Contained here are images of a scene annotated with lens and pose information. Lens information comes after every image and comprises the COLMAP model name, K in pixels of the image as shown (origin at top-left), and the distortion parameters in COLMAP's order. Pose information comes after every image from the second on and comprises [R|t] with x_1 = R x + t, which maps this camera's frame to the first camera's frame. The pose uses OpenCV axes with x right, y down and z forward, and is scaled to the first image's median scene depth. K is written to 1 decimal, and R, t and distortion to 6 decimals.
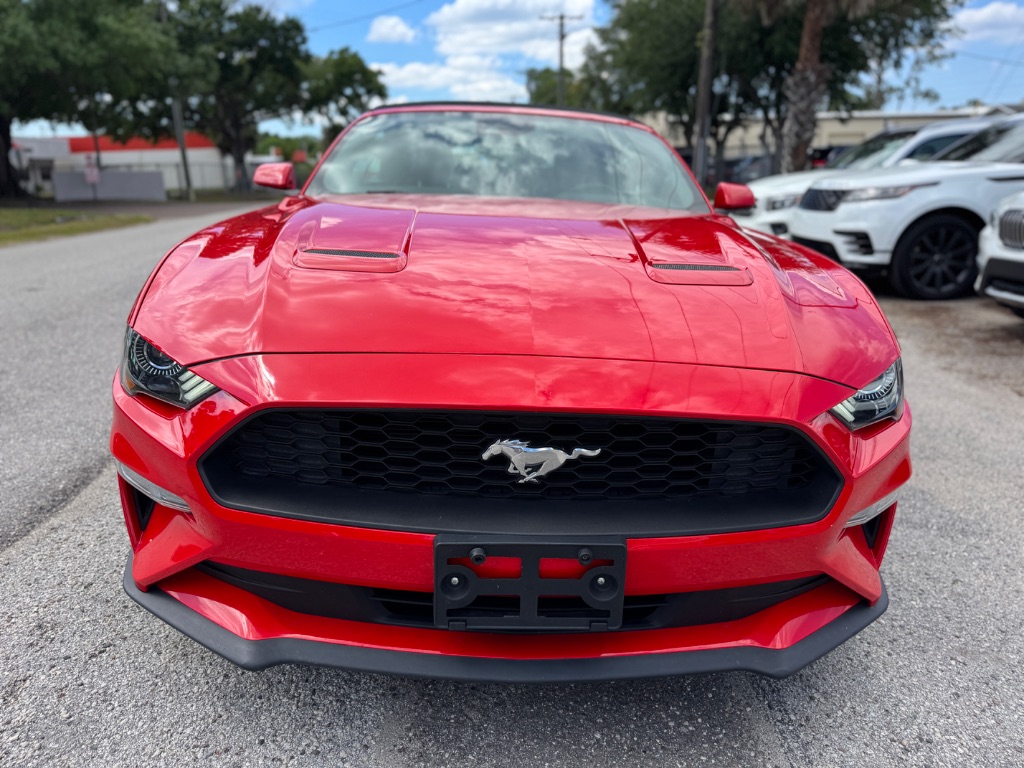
lens RADIAL K [[728.1, 0, 510.0], [0, 728.1, 388.4], [0, 0, 1]] dist [0.001830, -0.006600]
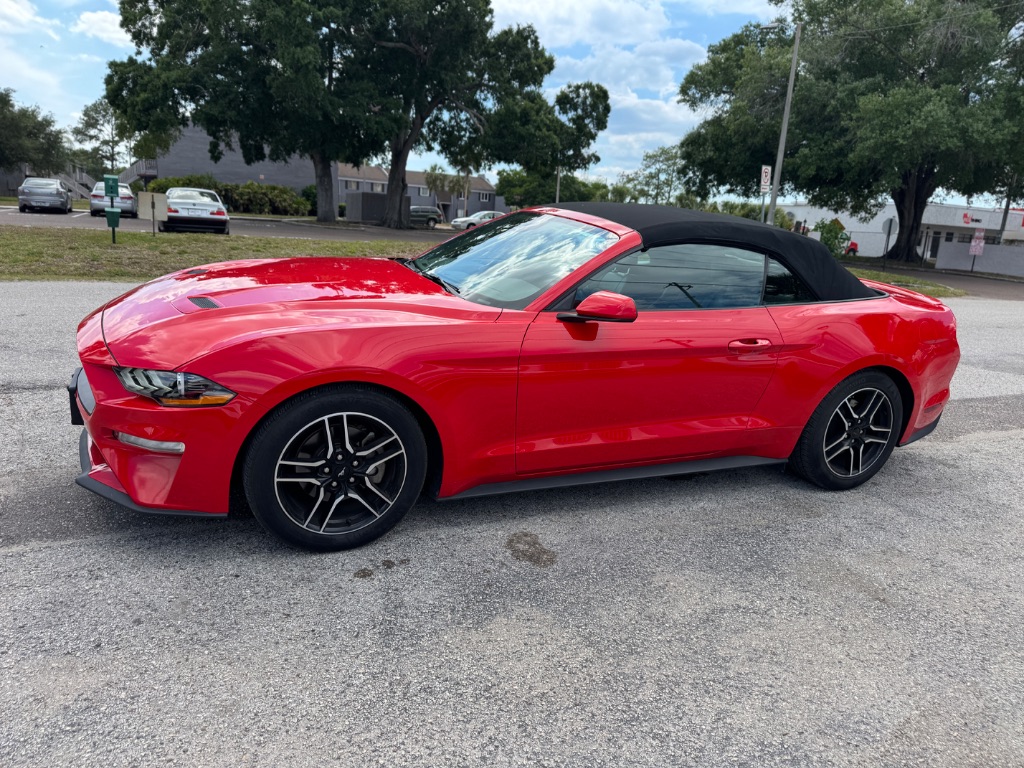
lens RADIAL K [[715.9, 0, 503.1], [0, 715.9, 382.2], [0, 0, 1]] dist [0.073816, -0.125393]
pose [[0.383136, 0.257017, -0.887214, 0.344321], [-0.338655, 0.932710, 0.123951, -0.068346], [0.859371, 0.252970, 0.444395, 0.136631]]
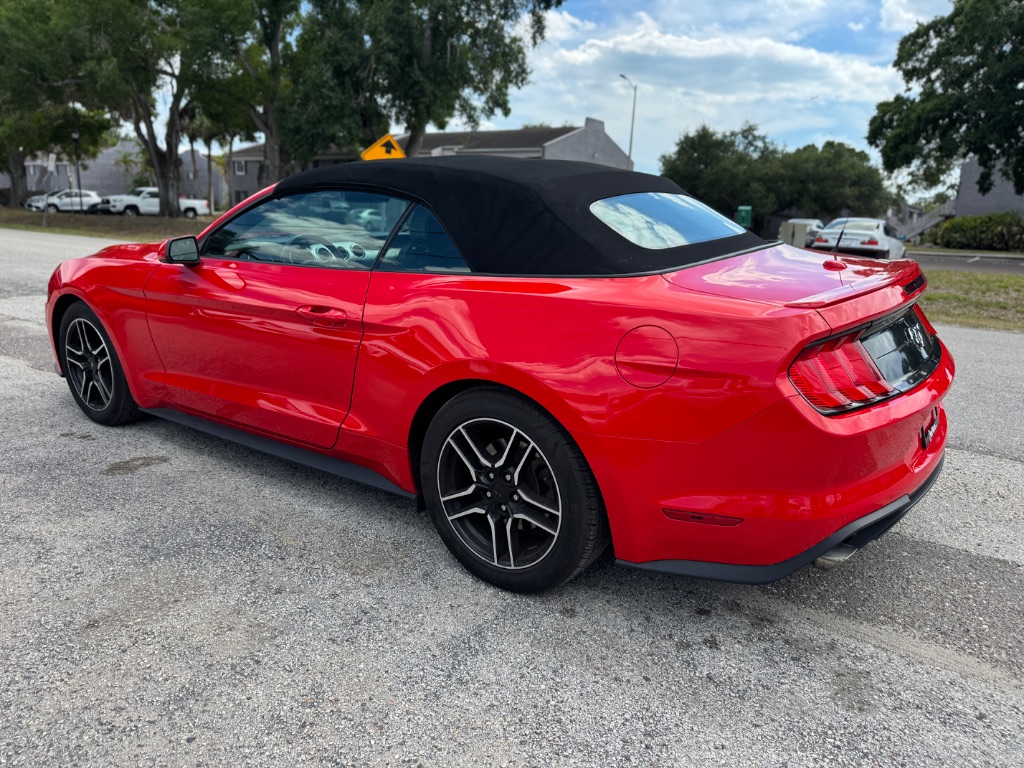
lens RADIAL K [[715.3, 0, 512.0], [0, 715.3, 384.0], [0, 0, 1]] dist [0.007944, 0.000538]
pose [[-0.584650, 0.188963, -0.788972, 0.262627], [-0.252251, 0.881953, 0.398157, -0.171344], [0.771073, 0.431802, -0.467968, 0.529574]]
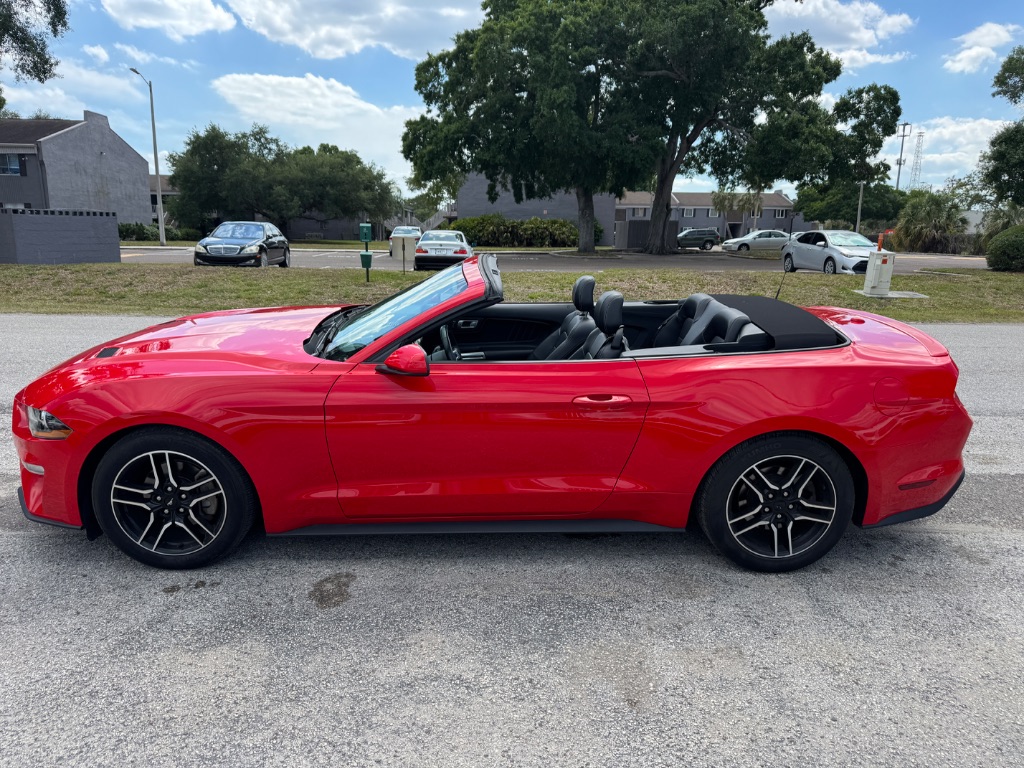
lens RADIAL K [[705.9, 0, 498.8], [0, 705.9, 408.2], [0, 0, 1]] dist [0.004955, -0.023142]
pose [[-0.000017, 0.269620, -0.962967, 0.374639], [-0.300667, 0.918408, 0.257149, -0.136761], [0.953729, 0.289536, 0.081050, 0.298687]]
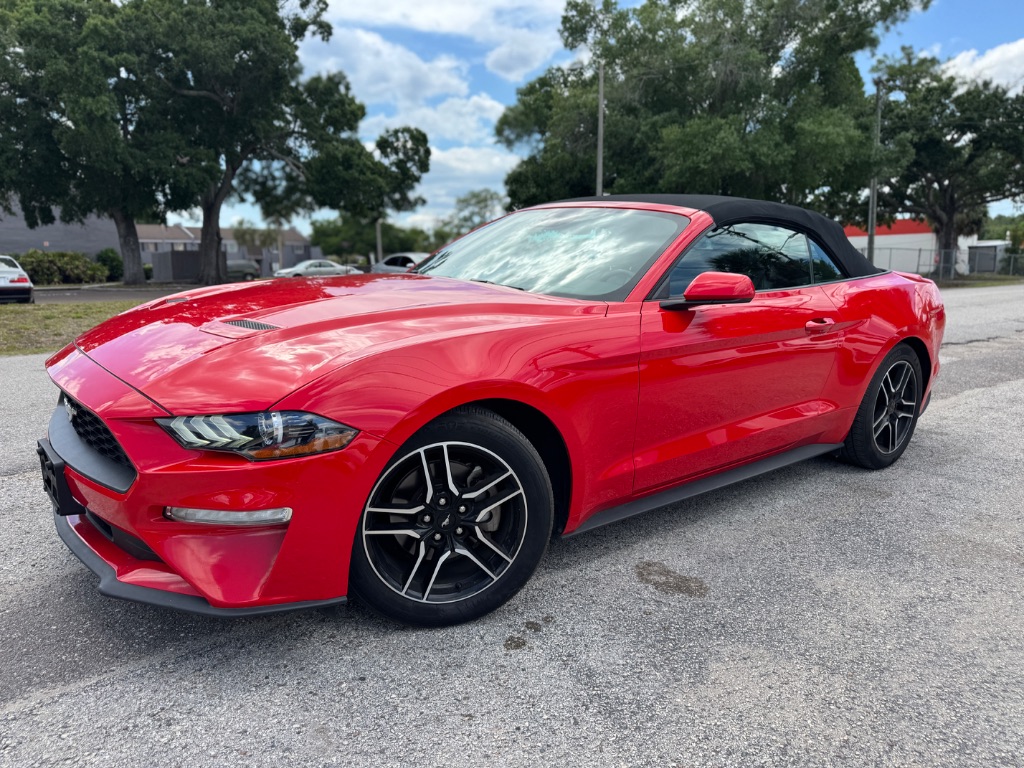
lens RADIAL K [[728.1, 0, 510.0], [0, 728.1, 388.4], [0, 0, 1]] dist [0.001830, -0.006600]
pose [[0.604420, 0.151491, -0.782130, 0.266971], [-0.235748, 0.971796, 0.006045, -0.028704], [0.760986, 0.180732, 0.623086, 0.088027]]
